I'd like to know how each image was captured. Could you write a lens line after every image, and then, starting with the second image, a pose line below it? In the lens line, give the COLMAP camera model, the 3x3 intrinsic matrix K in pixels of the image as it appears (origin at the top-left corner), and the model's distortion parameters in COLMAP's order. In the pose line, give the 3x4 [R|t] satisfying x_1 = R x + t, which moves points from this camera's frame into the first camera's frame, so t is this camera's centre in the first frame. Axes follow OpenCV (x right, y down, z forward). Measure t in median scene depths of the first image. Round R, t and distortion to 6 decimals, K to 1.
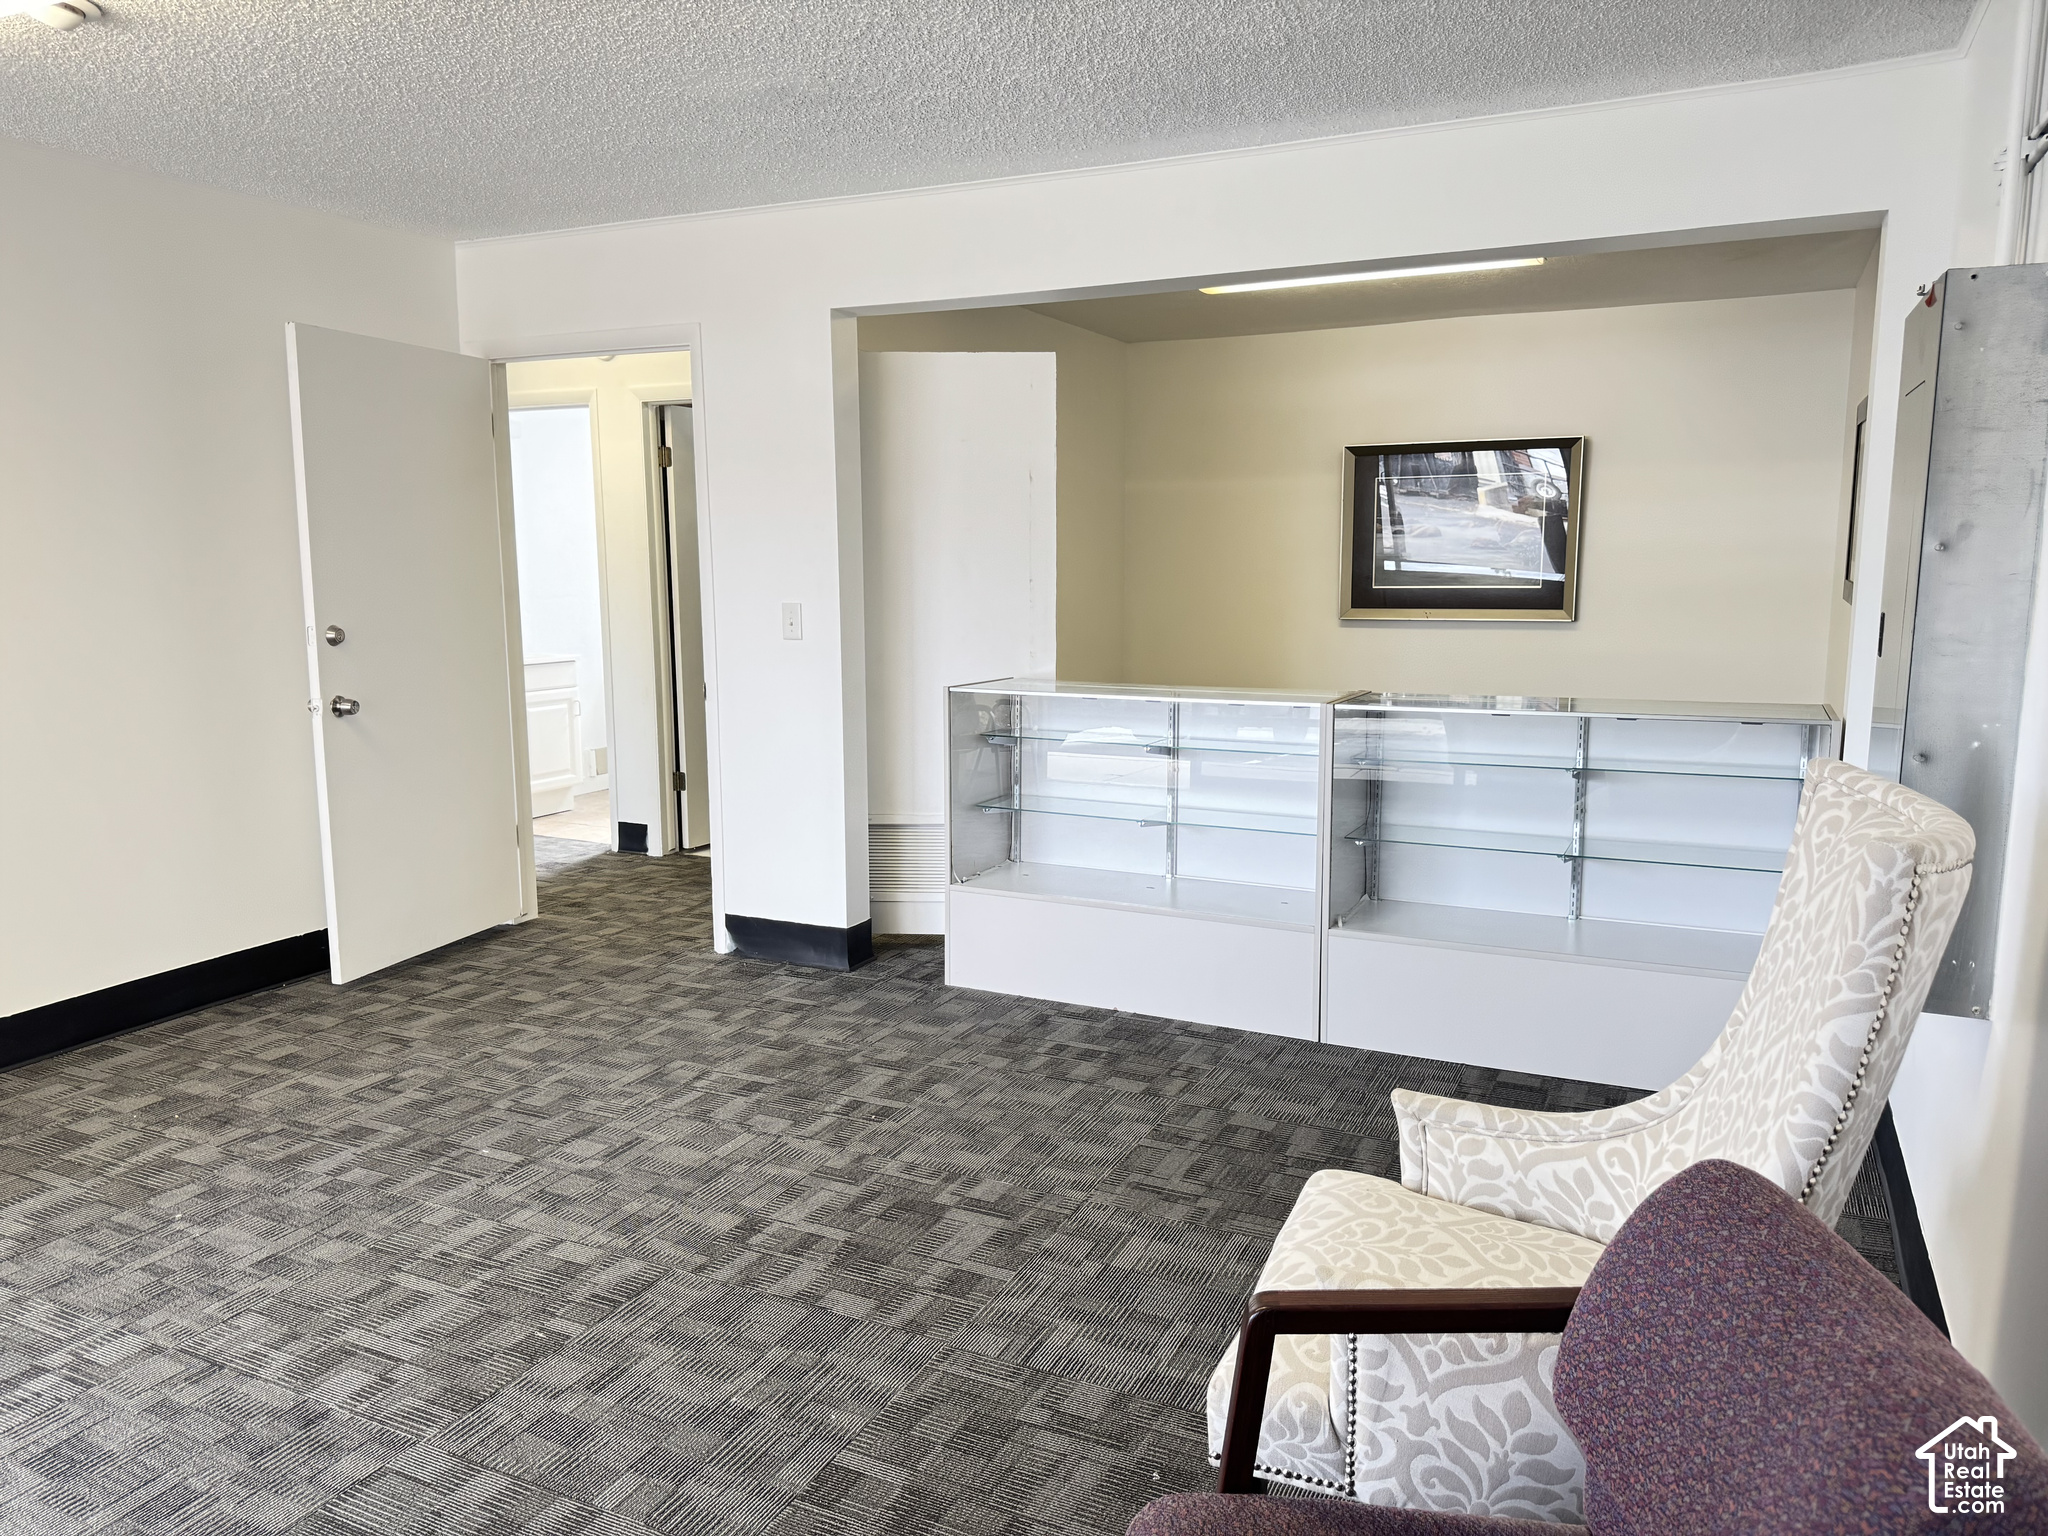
lens RADIAL K [[1444.8, 0, 1022.6], [0, 1444.8, 770.8], [0, 0, 1]] dist [0.045677, 0.003616]
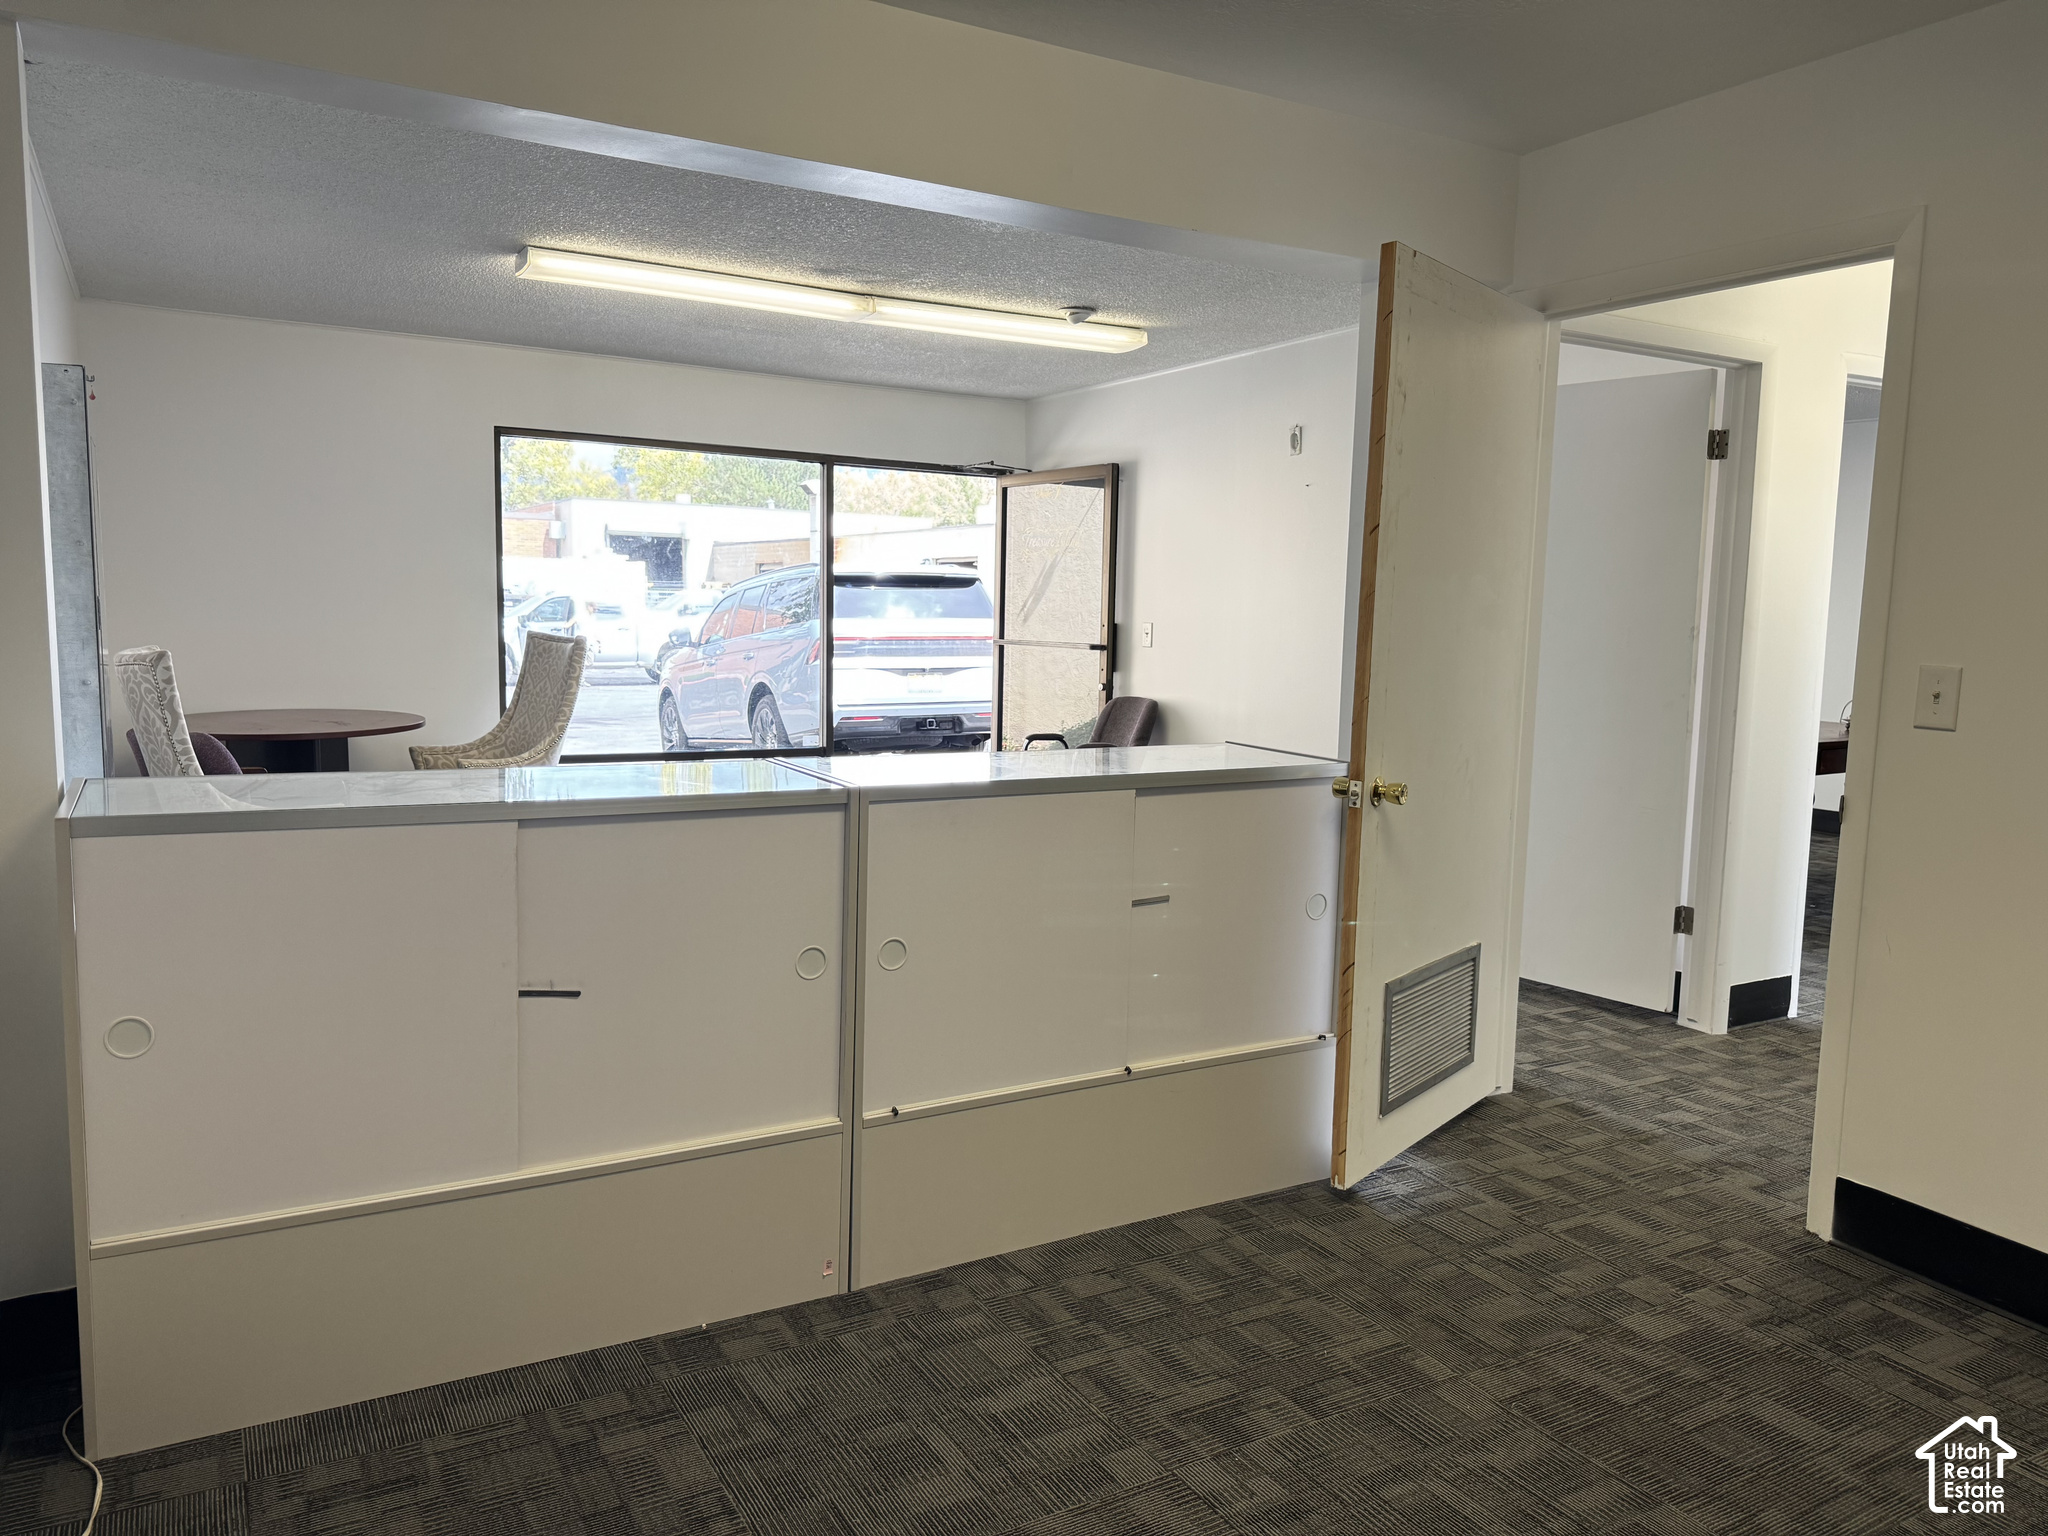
lens RADIAL K [[1444.8, 0, 1019.2], [0, 1444.8, 766.9], [0, 0, 1]] dist [0.045677, 0.003616]
pose [[-0.566241, 0.082591, -0.820091, 0.543926], [-0.141668, 0.970408, 0.195545, -0.149216], [0.811973, 0.226907, -0.537785, 1.101411]]
